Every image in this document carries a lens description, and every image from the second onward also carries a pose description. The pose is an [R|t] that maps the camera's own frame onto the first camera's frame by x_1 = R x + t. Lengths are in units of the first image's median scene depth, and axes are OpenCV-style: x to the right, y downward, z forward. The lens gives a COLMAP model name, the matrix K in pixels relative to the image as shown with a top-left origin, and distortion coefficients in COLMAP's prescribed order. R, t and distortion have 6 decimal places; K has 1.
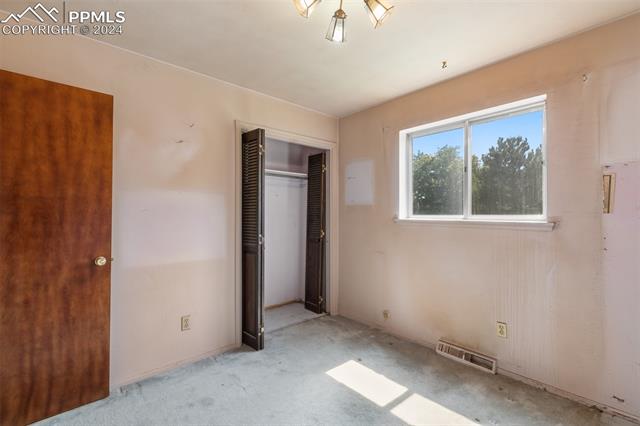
lens RADIAL K [[280.2, 0, 328.9], [0, 280.2, 208.8], [0, 0, 1]] dist [0.000720, -0.000100]
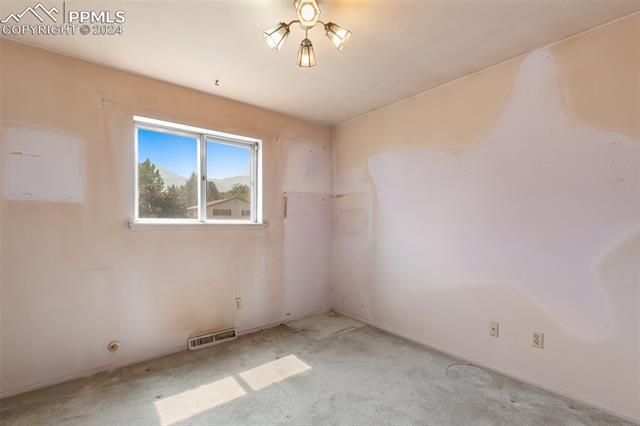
lens RADIAL K [[285.2, 0, 318.3], [0, 285.2, 214.9], [0, 0, 1]] dist [0.002272, 0.000002]
pose [[0.087131, 0.008007, 0.996165, -0.612938], [-0.026439, 0.999634, -0.005722, 0.001891], [-0.995846, -0.025839, 0.087311, 0.430478]]
